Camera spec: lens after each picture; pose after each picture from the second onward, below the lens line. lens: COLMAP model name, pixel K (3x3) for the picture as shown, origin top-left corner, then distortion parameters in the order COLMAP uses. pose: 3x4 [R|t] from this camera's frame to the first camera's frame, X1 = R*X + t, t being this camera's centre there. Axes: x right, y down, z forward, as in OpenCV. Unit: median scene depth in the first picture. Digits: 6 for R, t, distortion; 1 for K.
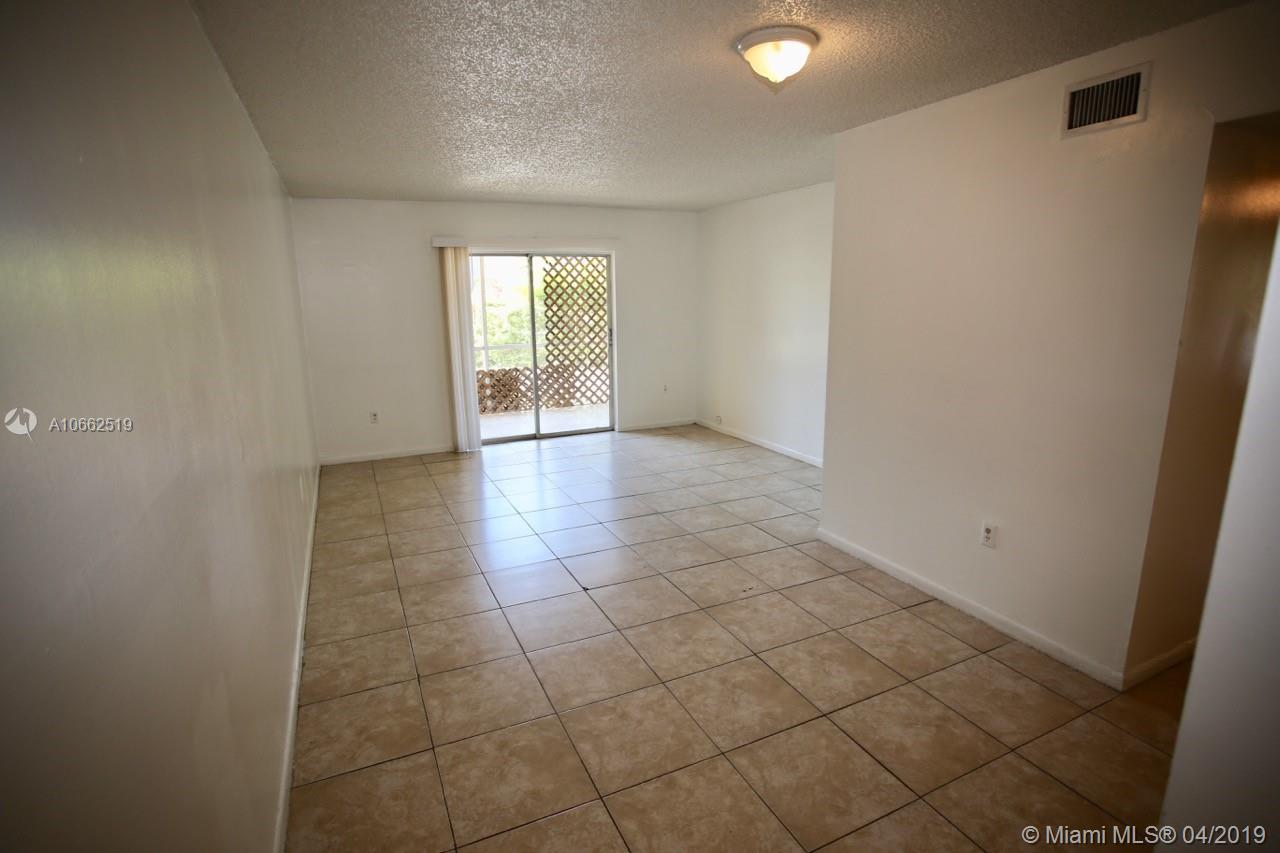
lens RADIAL K [[618.5, 0, 638.7], [0, 618.5, 429.1], [0, 0, 1]] dist [-0.000023, 0.001572]
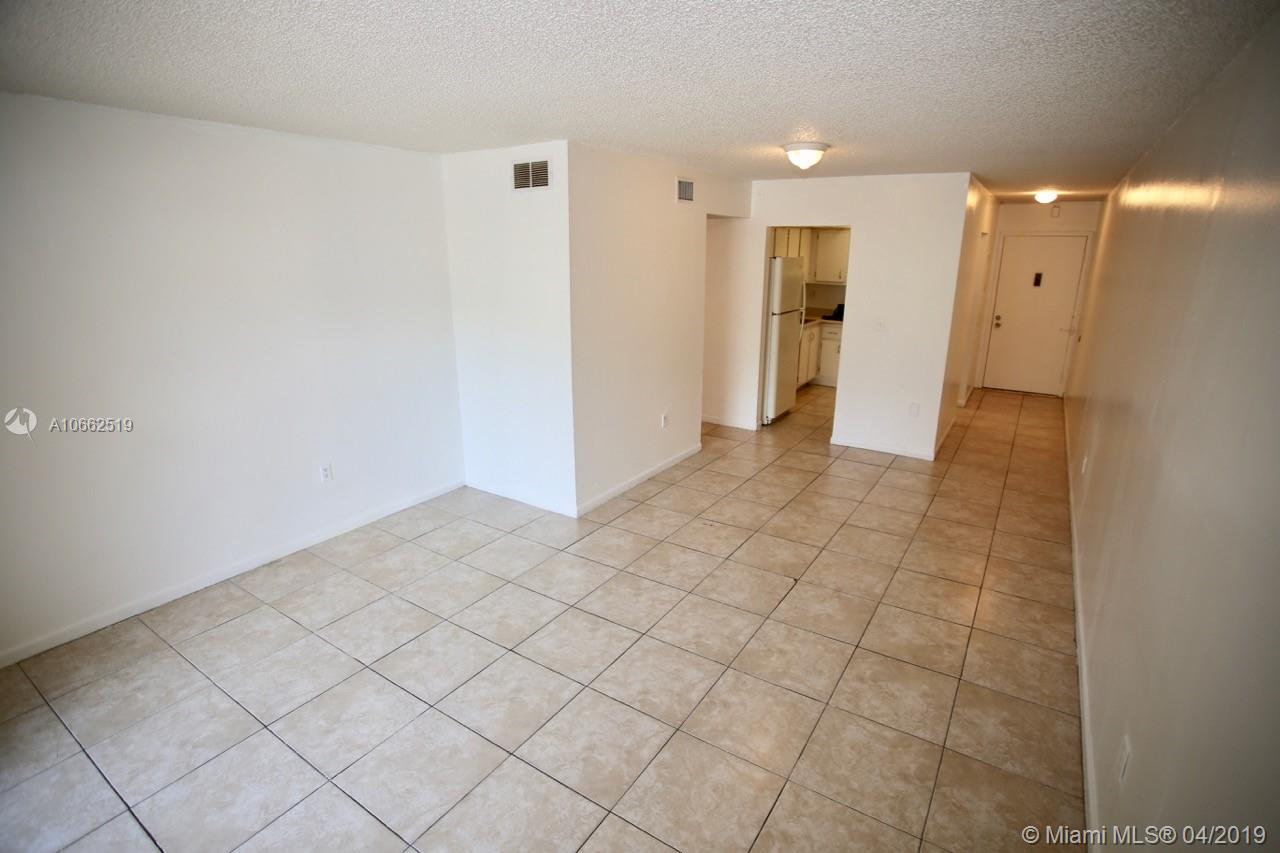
lens RADIAL K [[618.5, 0, 636.6], [0, 618.5, 419.3], [0, 0, 1]] dist [-0.000023, 0.001572]
pose [[-0.512832, -0.220506, 0.829687, -0.779384], [0.184415, 0.915593, 0.357325, -0.435914], [-0.838448, 0.336254, -0.428881, 1.606830]]
